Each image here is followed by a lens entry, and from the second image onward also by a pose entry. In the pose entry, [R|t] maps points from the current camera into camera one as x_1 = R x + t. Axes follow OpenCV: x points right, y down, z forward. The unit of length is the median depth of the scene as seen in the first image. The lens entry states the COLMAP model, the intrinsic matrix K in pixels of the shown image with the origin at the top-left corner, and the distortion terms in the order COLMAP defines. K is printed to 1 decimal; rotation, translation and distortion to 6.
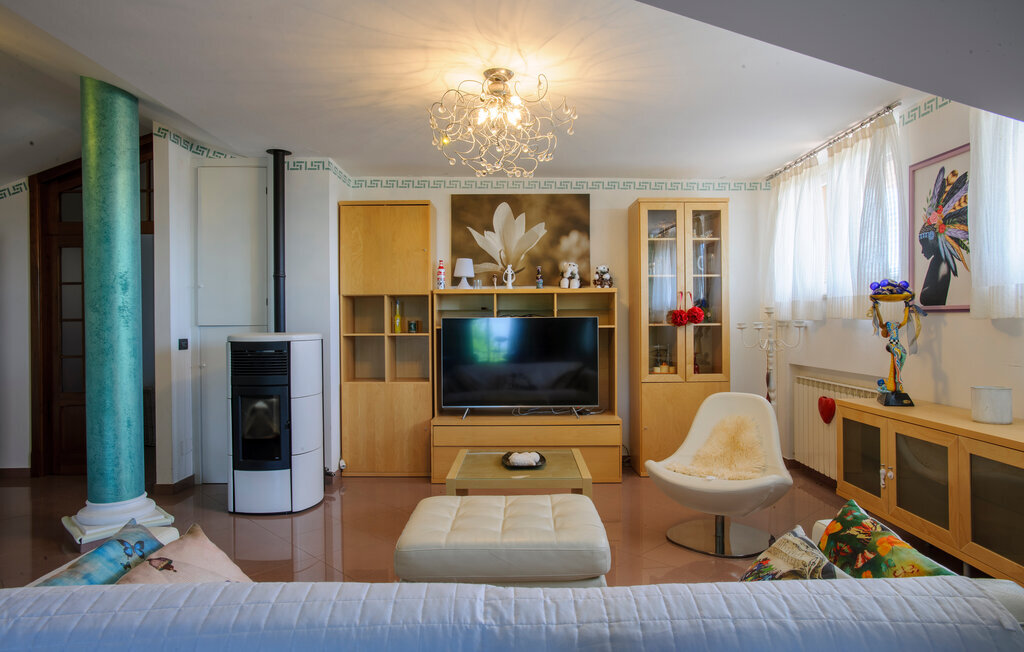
lens RADIAL K [[639.1, 0, 543.0], [0, 639.1, 319.5], [0, 0, 1]] dist [0.033068, -0.020650]
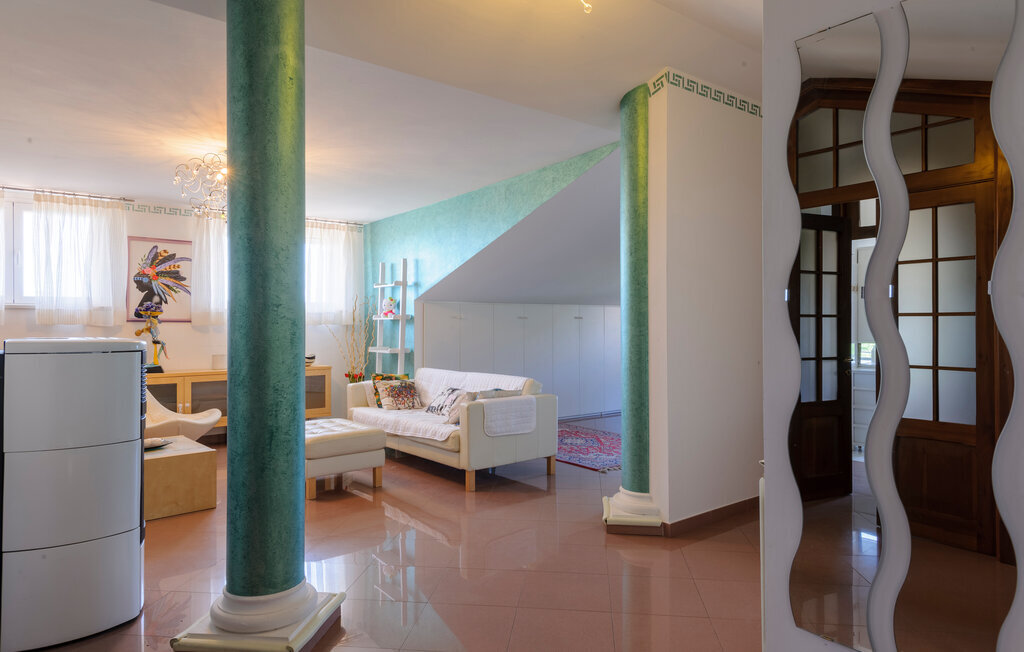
lens RADIAL K [[639.1, 0, 501.9], [0, 639.1, 320.2], [0, 0, 1]] dist [0.033068, -0.020650]
pose [[-0.595331, 0.015348, 0.803334, -1.009449], [0.002147, 0.999844, -0.017512, 0.012327], [-0.803477, -0.008701, -0.595272, 0.880899]]
